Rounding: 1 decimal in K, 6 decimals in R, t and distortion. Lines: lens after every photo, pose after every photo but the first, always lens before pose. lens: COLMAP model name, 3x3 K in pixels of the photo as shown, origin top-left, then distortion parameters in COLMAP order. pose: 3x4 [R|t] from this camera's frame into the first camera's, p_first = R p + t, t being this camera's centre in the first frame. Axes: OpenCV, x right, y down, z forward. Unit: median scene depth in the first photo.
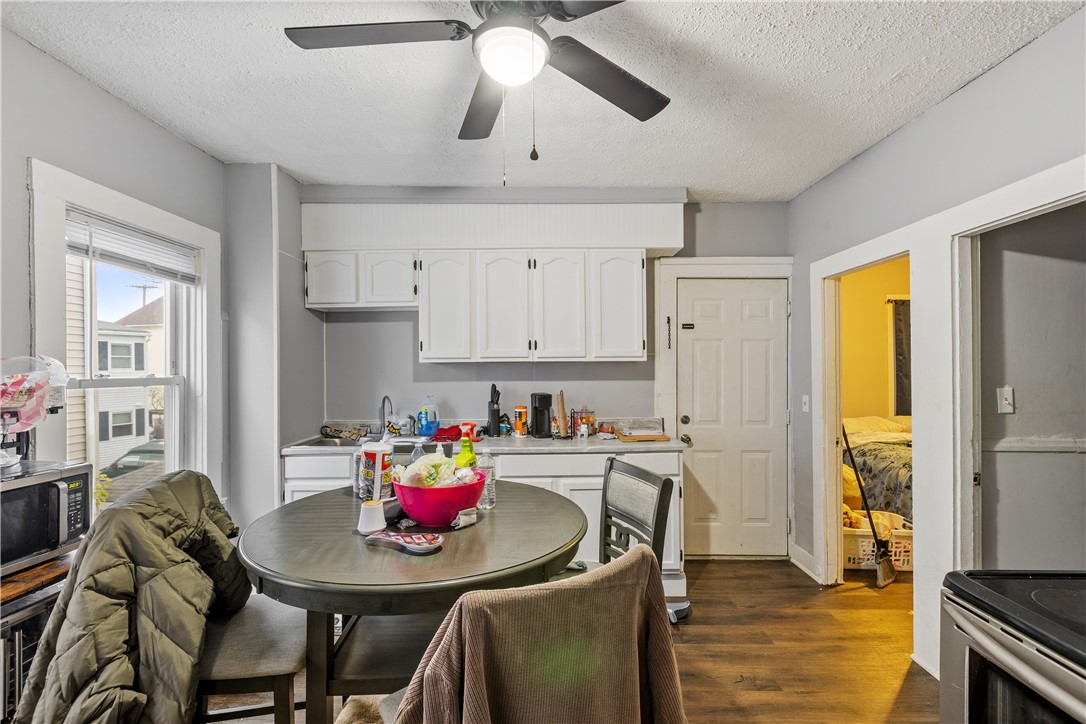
lens RADIAL K [[493.0, 0, 542.2], [0, 493.0, 363.7], [0, 0, 1]] dist [0.002052, 0.000359]
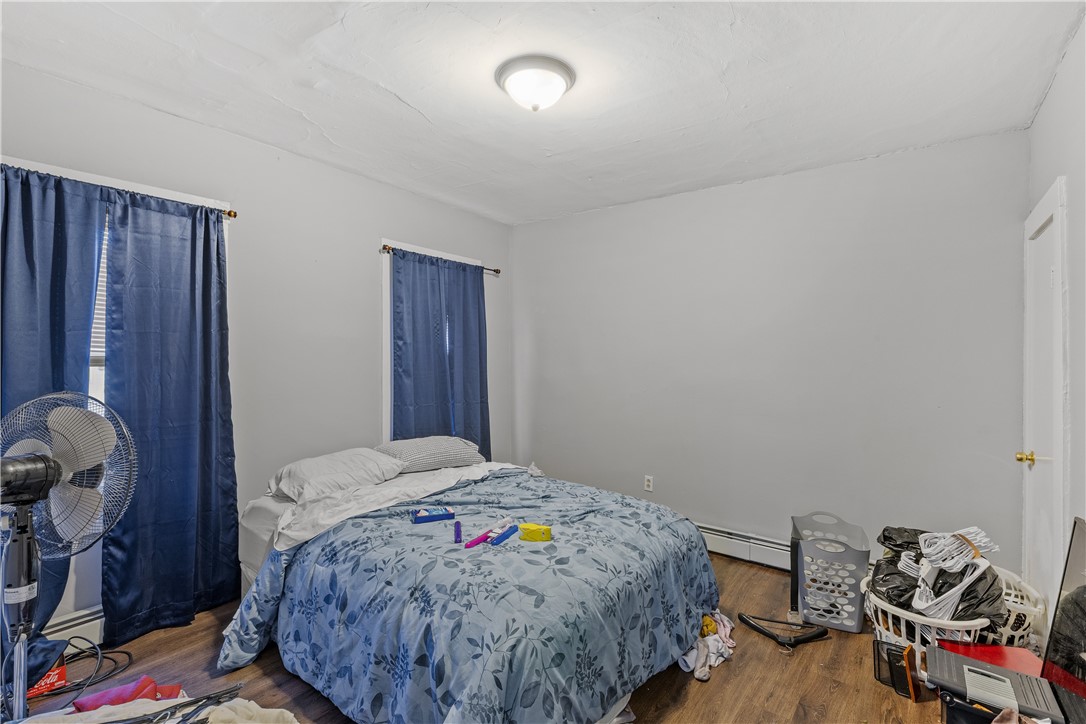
lens RADIAL K [[493.0, 0, 542.2], [0, 493.0, 356.5], [0, 0, 1]] dist [0.002052, 0.000359]
pose [[0.598898, 0.008235, 0.800783, 0.424353], [-0.015525, 0.999879, 0.001329, 0.001028], [-0.800675, -0.013228, 0.598953, 0.610179]]
